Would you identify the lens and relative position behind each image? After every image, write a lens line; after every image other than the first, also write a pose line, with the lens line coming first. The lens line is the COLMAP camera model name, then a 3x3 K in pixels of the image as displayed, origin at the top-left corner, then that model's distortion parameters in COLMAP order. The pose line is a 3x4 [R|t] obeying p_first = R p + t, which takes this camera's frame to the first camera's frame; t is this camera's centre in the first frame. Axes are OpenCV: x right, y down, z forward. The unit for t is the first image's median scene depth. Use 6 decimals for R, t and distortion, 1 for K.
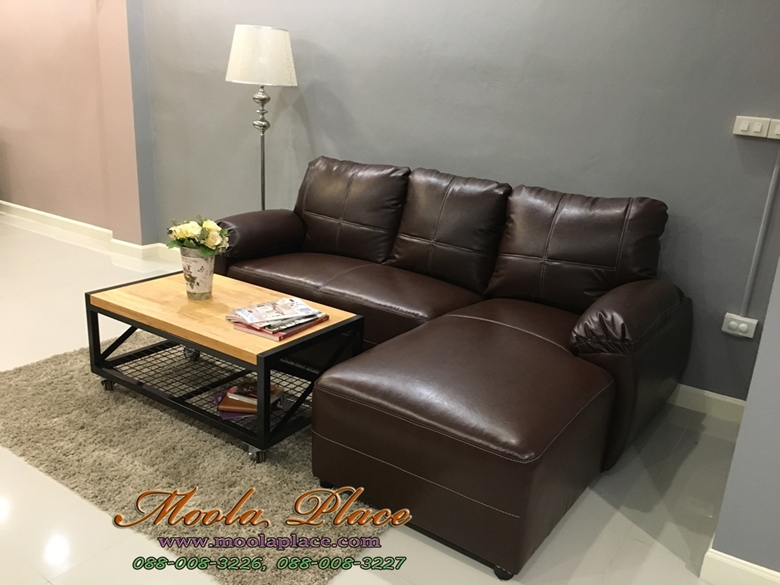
lens RADIAL K [[665.5, 0, 390.9], [0, 665.5, 289.2], [0, 0, 1]] dist [0.094940, -0.132586]
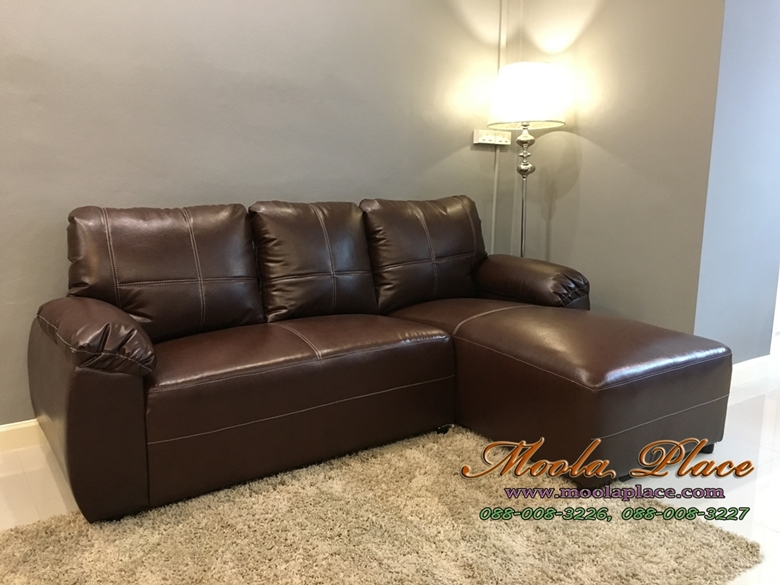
lens RADIAL K [[665.5, 0, 390.9], [0, 665.5, 289.2], [0, 0, 1]] dist [0.094940, -0.132586]
pose [[0.363132, -0.227078, 0.903643, -0.695492], [0.282779, 0.950961, 0.125333, -0.135718], [-0.887790, 0.210019, 0.409537, 0.532949]]
